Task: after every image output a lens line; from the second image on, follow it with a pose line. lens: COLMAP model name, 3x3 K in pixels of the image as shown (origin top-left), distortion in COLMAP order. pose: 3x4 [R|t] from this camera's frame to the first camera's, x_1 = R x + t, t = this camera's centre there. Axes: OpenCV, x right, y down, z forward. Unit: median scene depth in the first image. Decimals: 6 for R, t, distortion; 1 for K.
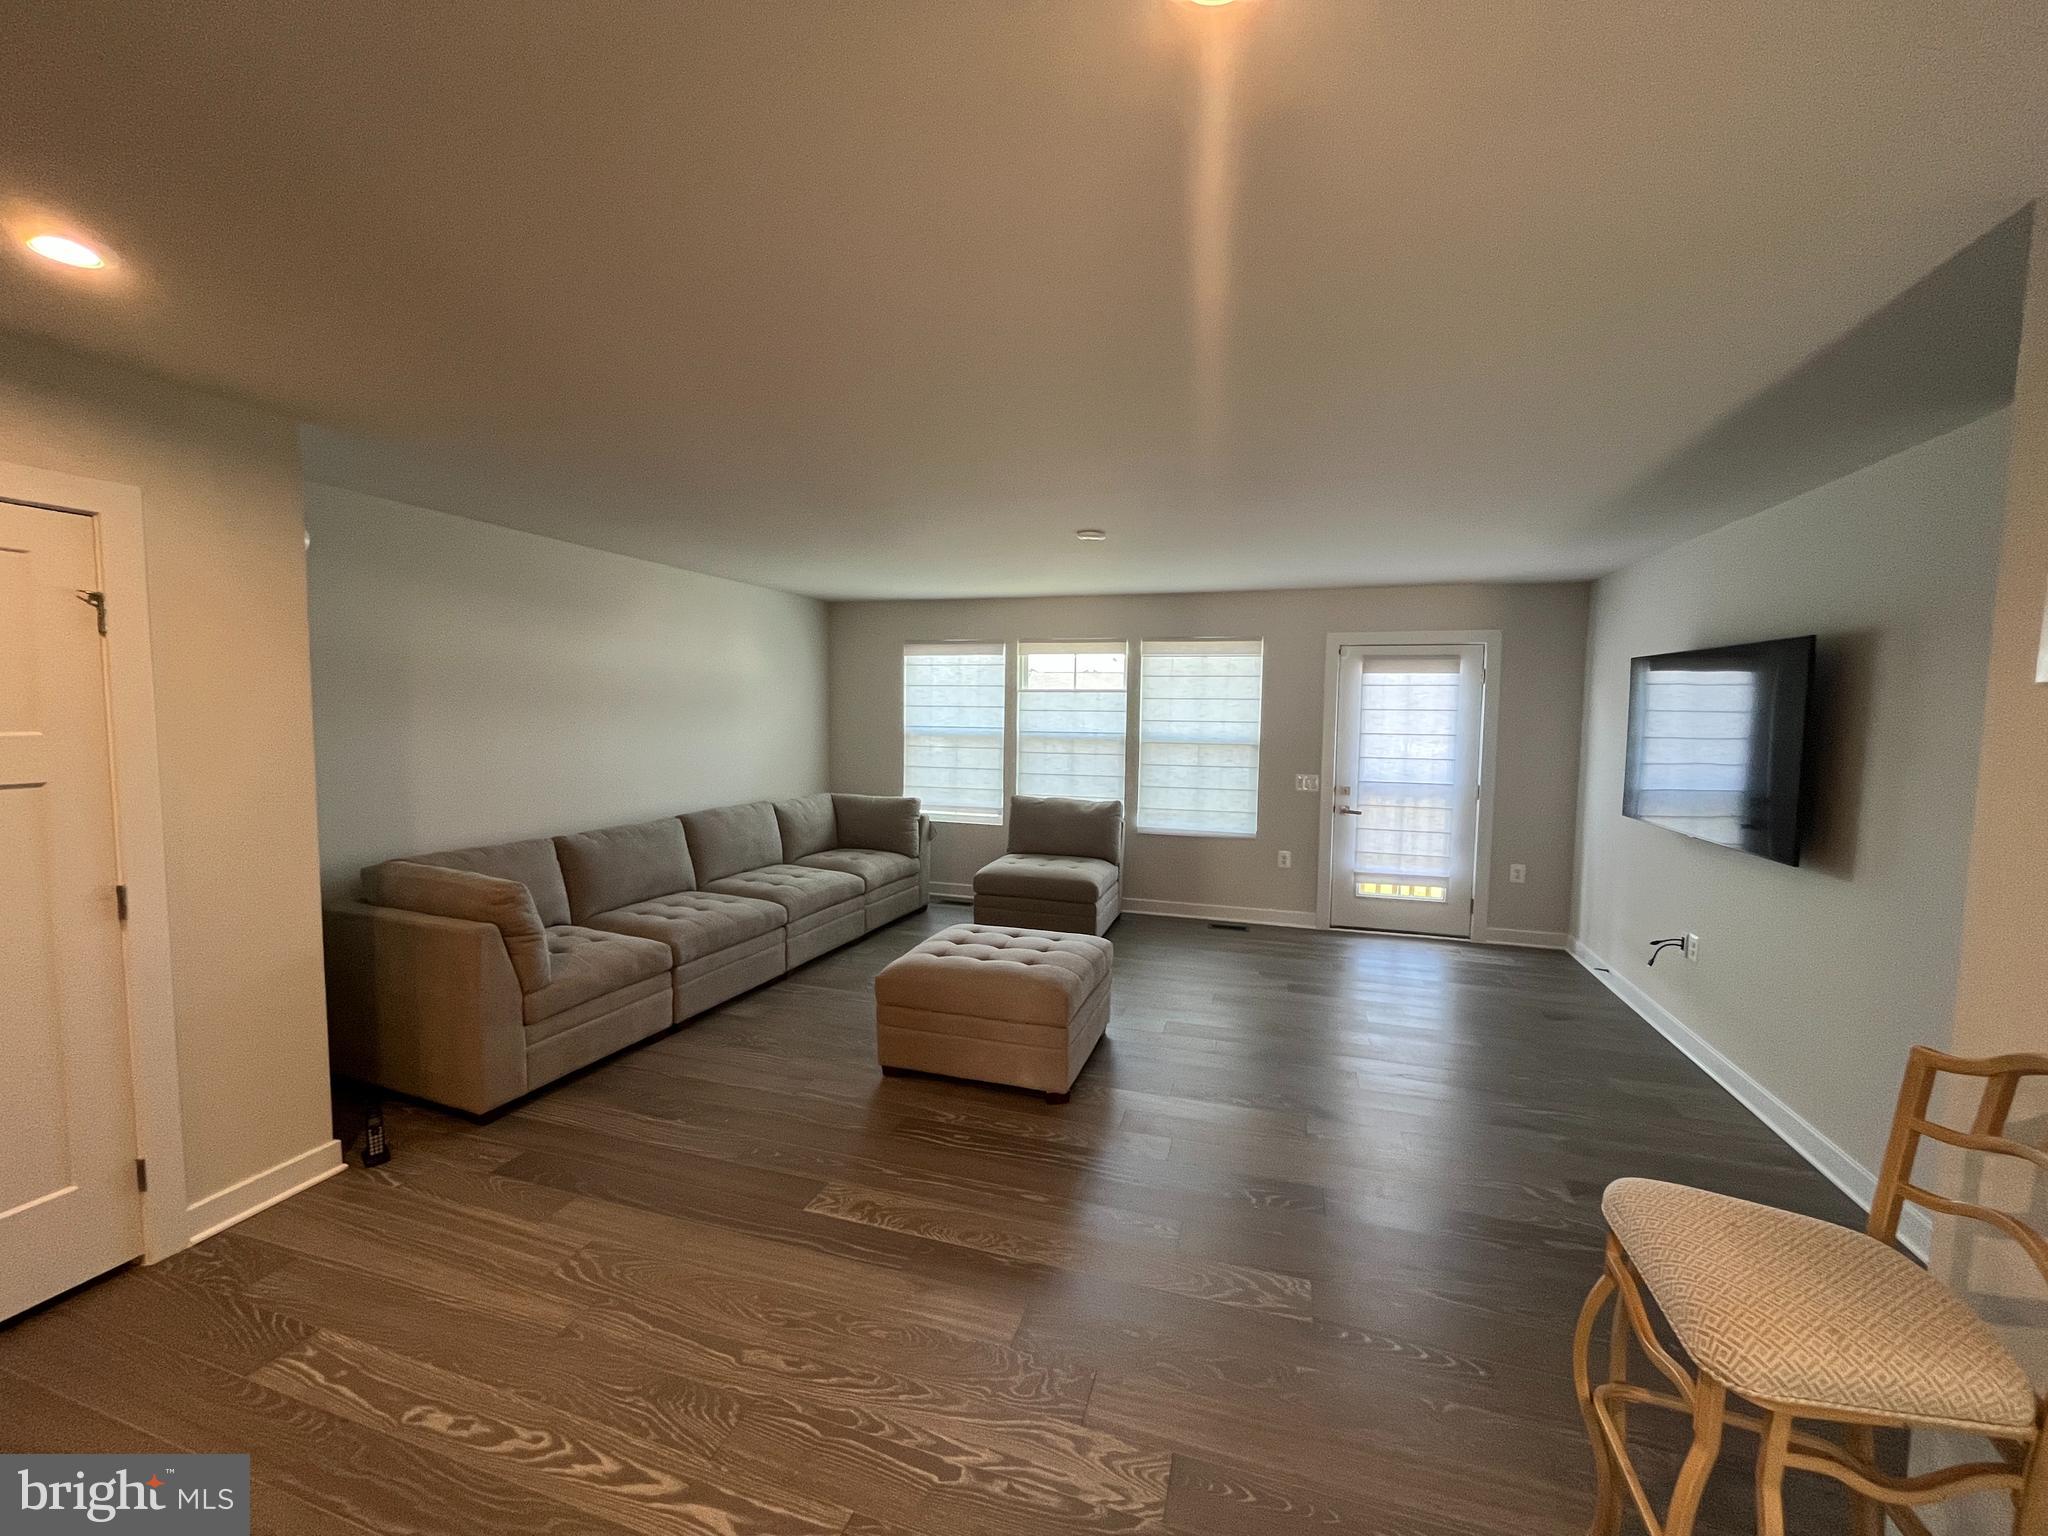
lens RADIAL K [[824.2, 0, 1019.2], [0, 824.2, 767.9], [0, 0, 1]] dist [-0.003295, 0.000067]
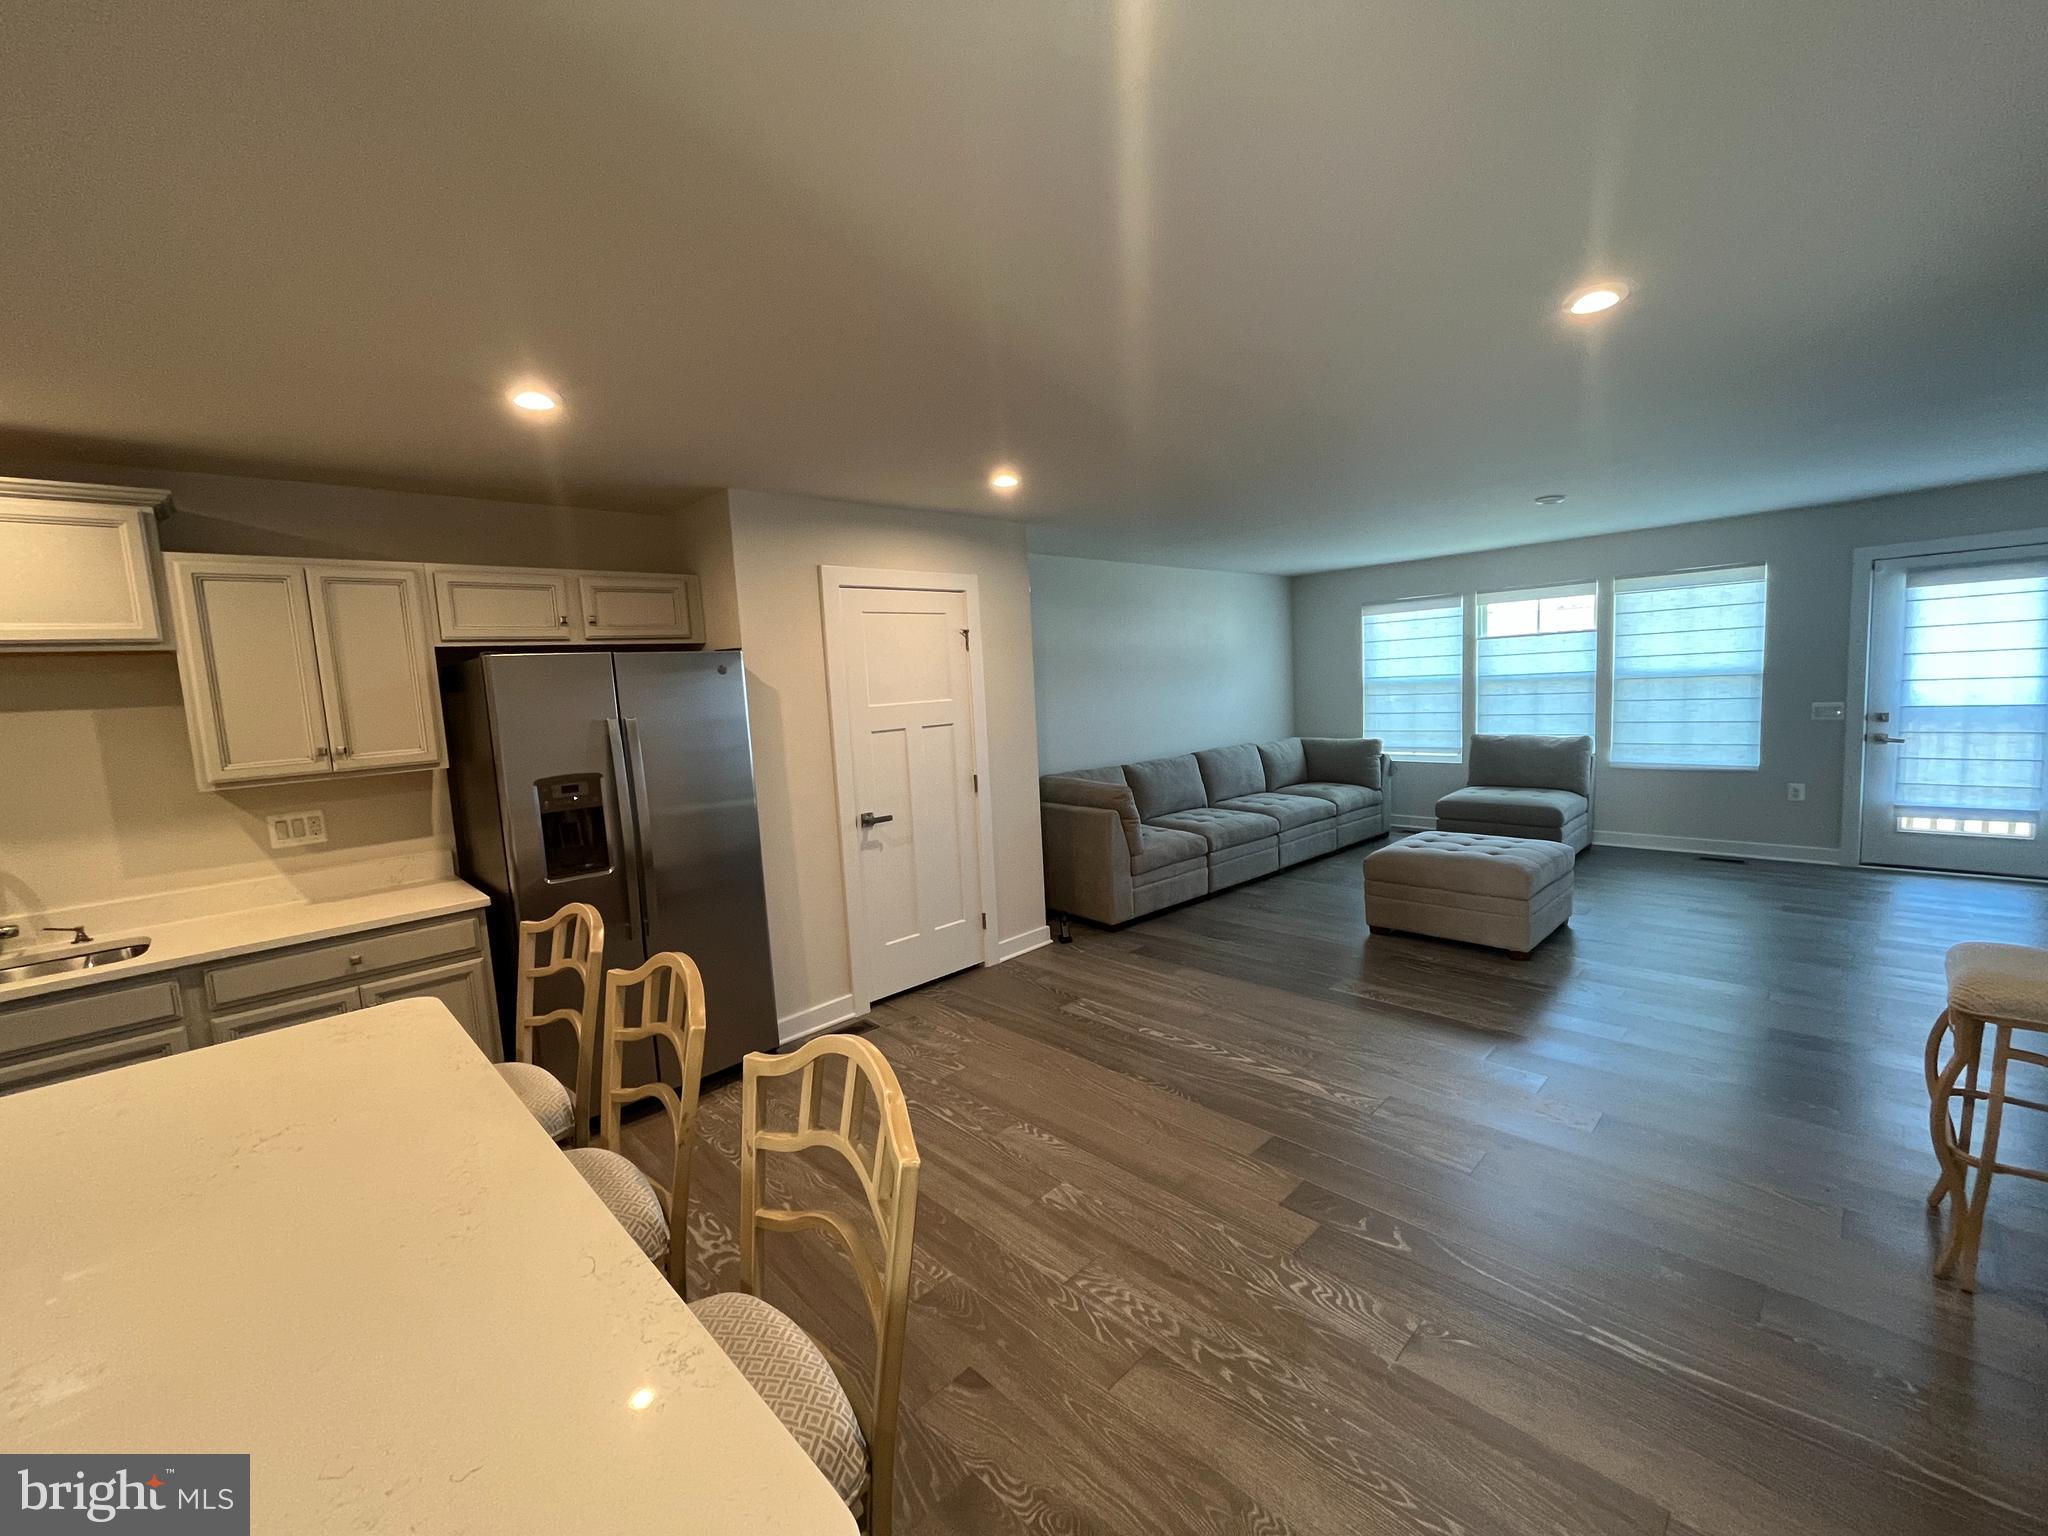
lens RADIAL K [[831.4, 0, 1019.6], [0, 831.4, 768.8], [0, 0, 1]] dist [-0.003458, 0.000070]
pose [[0.877958, -0.010357, -0.478626, -0.010641], [0.030861, 0.998911, 0.034994, 0.027698], [0.477743, -0.045494, 0.877321, -0.339193]]
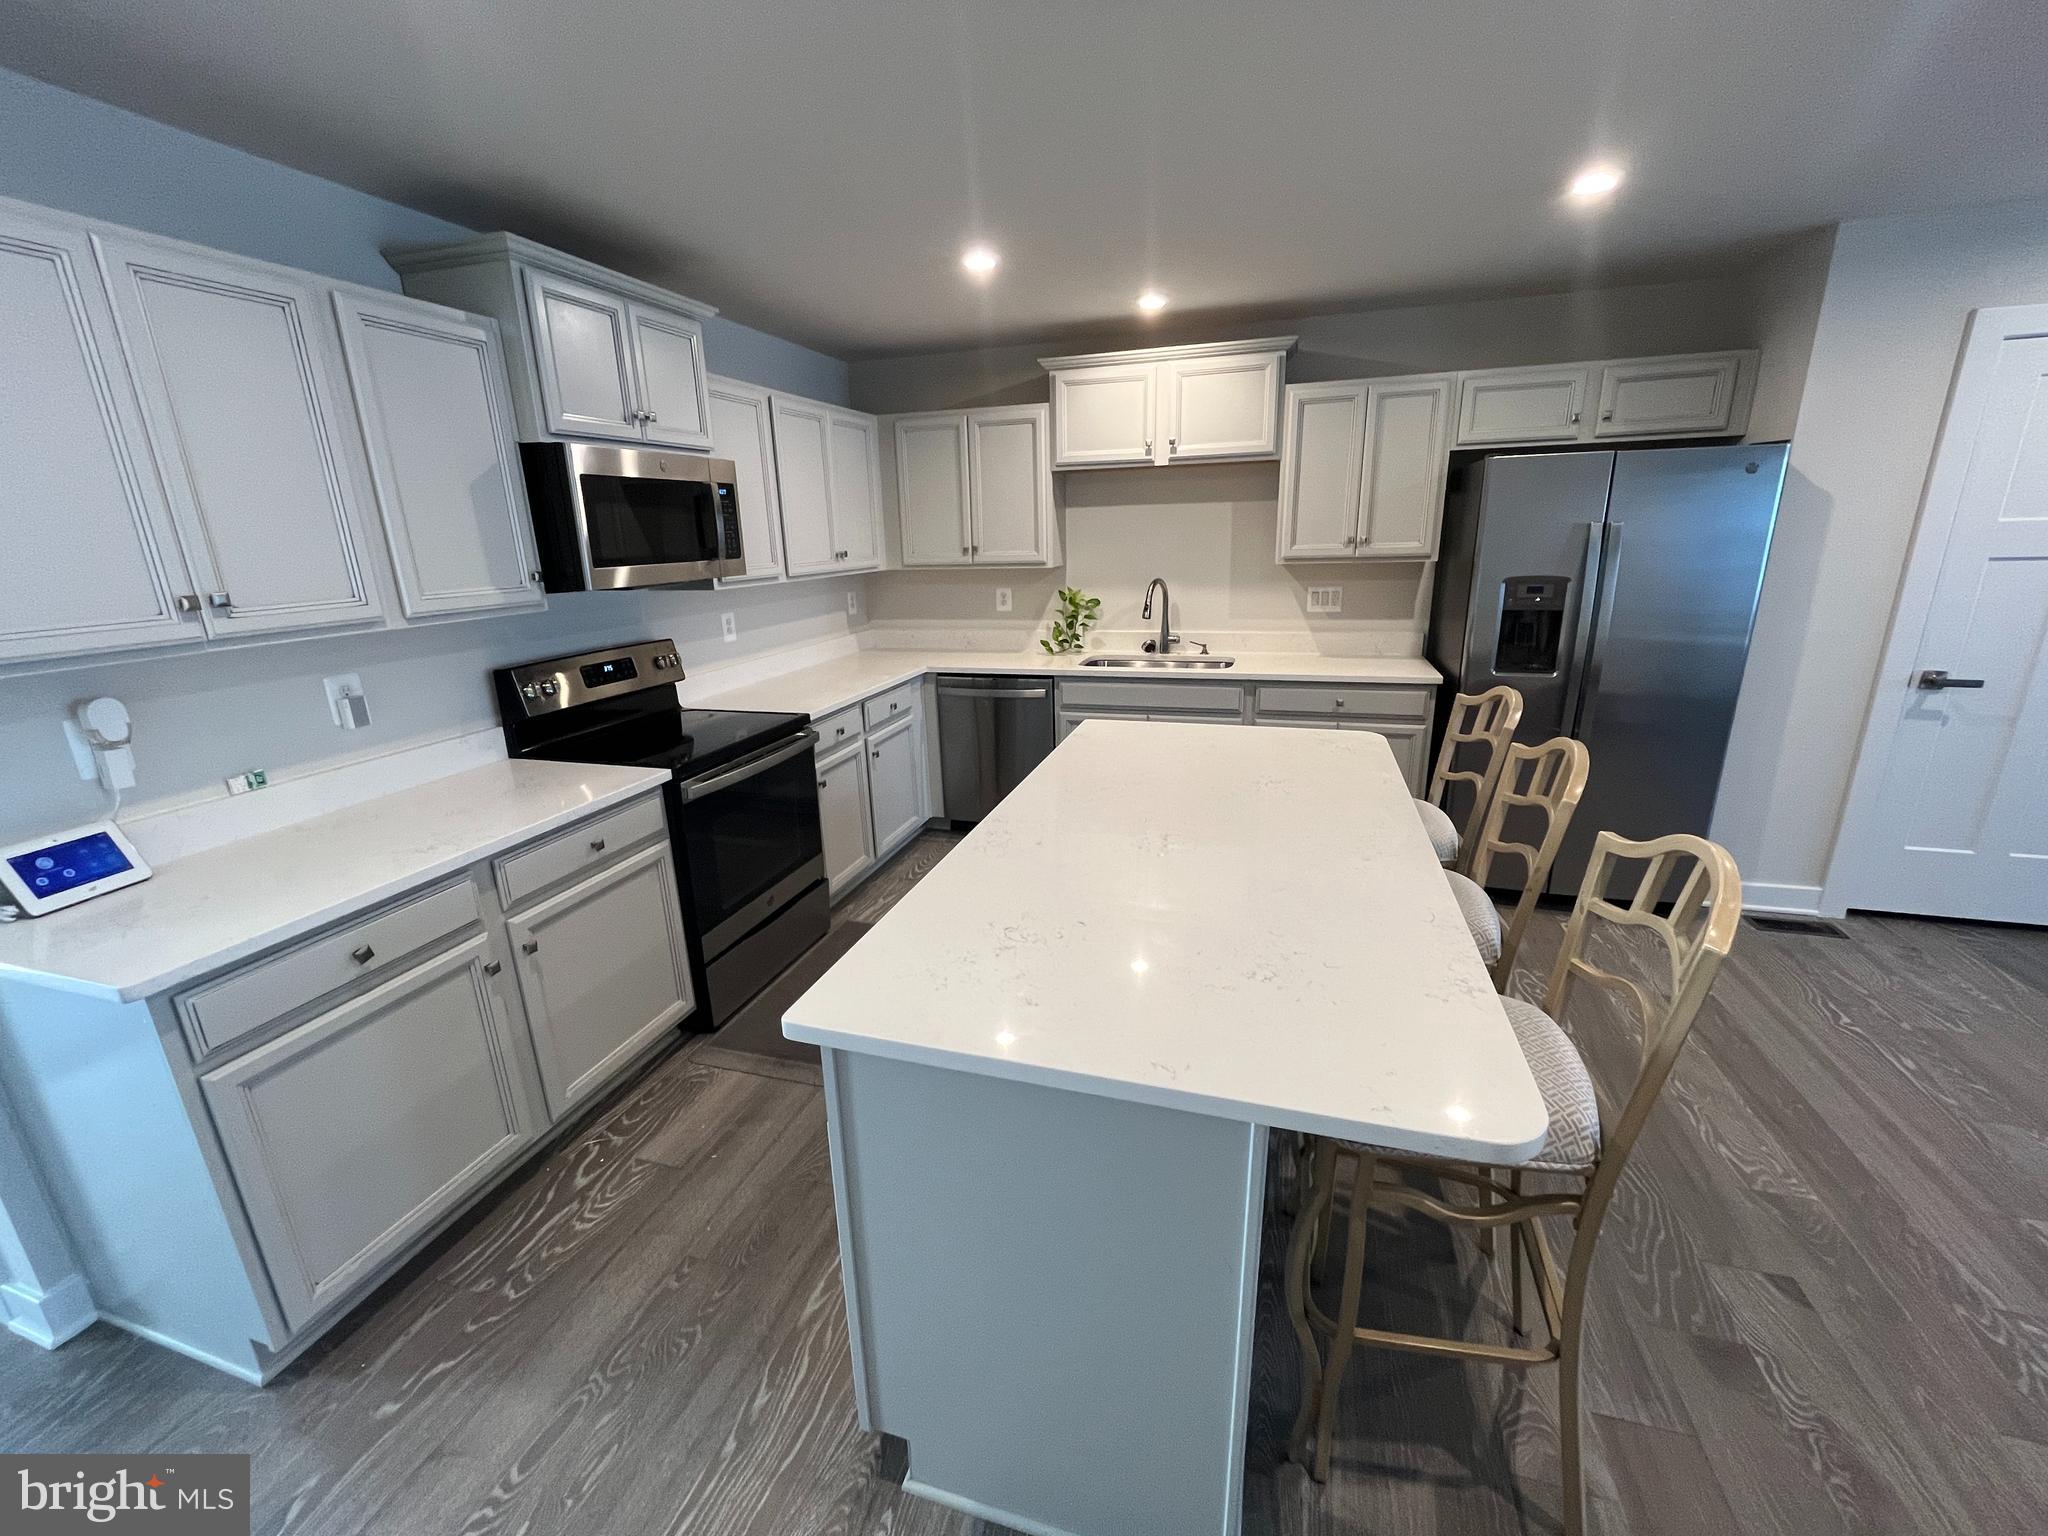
lens RADIAL K [[831.4, 0, 1019.6], [0, 831.4, 768.8], [0, 0, 1]] dist [-0.003458, 0.000070]
pose [[0.004664, 0.266914, -0.963709, 0.061204], [-0.045285, 0.962787, 0.266440, 0.033995], [0.998963, 0.042399, 0.016578, -0.365618]]
